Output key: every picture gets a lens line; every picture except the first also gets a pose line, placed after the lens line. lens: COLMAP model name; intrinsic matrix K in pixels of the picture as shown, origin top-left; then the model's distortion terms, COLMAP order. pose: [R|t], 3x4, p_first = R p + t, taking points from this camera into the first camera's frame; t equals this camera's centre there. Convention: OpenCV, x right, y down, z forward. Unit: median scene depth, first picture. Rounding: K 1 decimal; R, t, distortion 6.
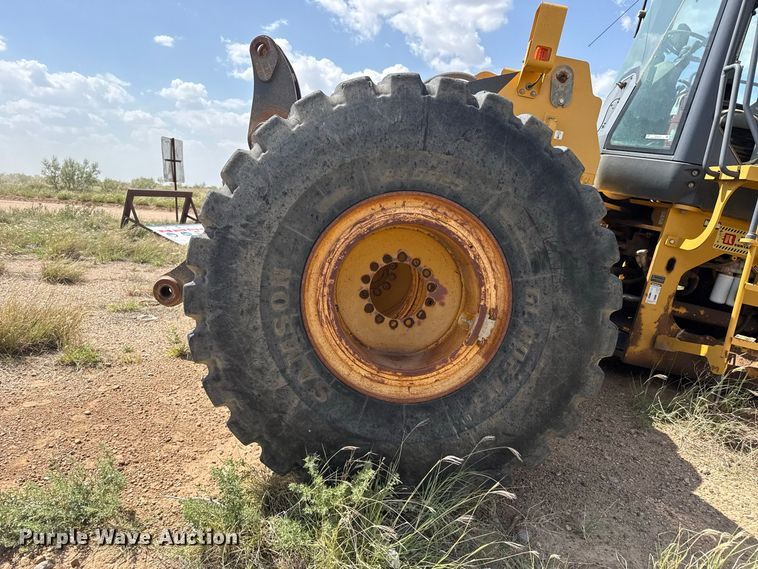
lens RADIAL K [[550.5, 0, 381.4], [0, 550.5, 285.0], [0, 0, 1]] dist [0.008556, -0.010096]
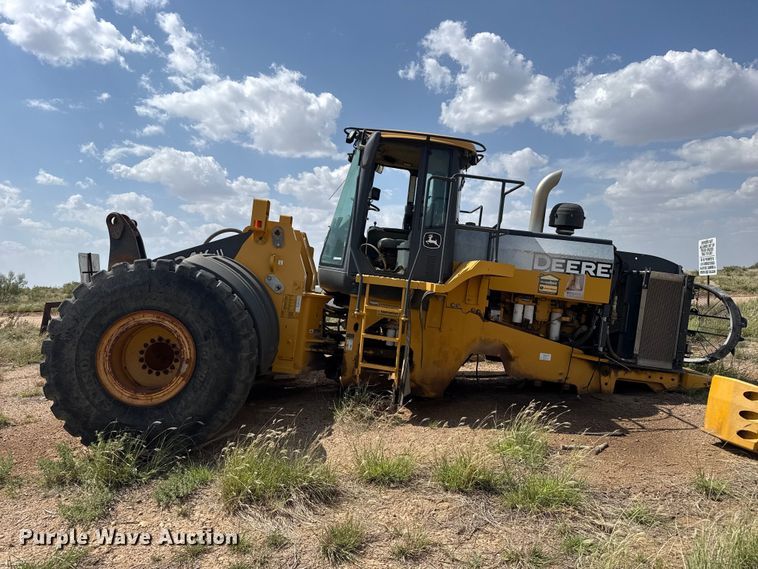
lens RADIAL K [[539.4, 0, 389.9], [0, 539.4, 279.8], [0, 0, 1]] dist [0.036570, -0.048973]
pose [[0.989121, -0.087040, 0.118592, 0.785153], [0.103881, 0.984088, -0.144153, 0.130546], [-0.104158, 0.154904, 0.982423, -1.300165]]
